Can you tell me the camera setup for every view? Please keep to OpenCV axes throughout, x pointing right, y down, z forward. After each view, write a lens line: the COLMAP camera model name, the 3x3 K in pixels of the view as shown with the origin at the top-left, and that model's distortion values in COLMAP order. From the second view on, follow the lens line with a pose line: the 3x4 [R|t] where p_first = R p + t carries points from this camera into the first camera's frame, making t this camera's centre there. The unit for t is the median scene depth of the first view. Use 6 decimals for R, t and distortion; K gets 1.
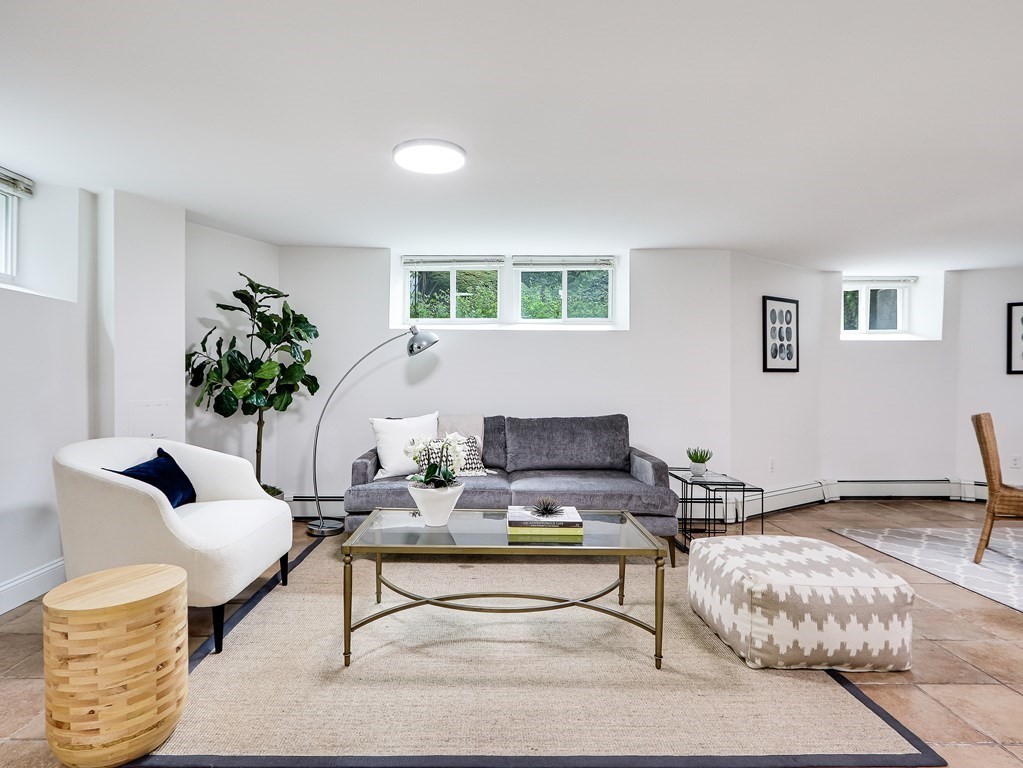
lens RADIAL K [[546.1, 0, 511.5], [0, 546.1, 384.0], [0, 0, 1]] dist [-0.000855, -0.000788]
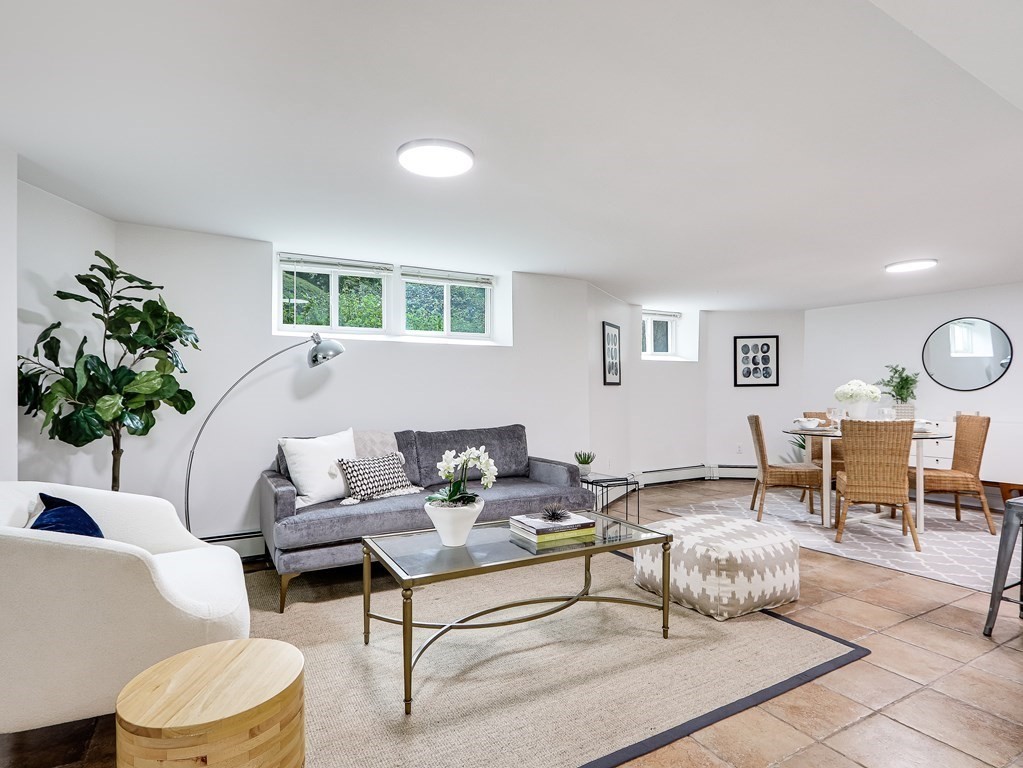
lens RADIAL K [[537.7, 0, 508.6], [0, 537.7, 387.7], [0, 0, 1]] dist [0.000076, -0.000213]
pose [[0.876757, -0.001680, 0.480930, -0.359590], [0.009672, 0.999853, -0.014139, -0.002044], [-0.480835, 0.017048, 0.876645, 0.087582]]
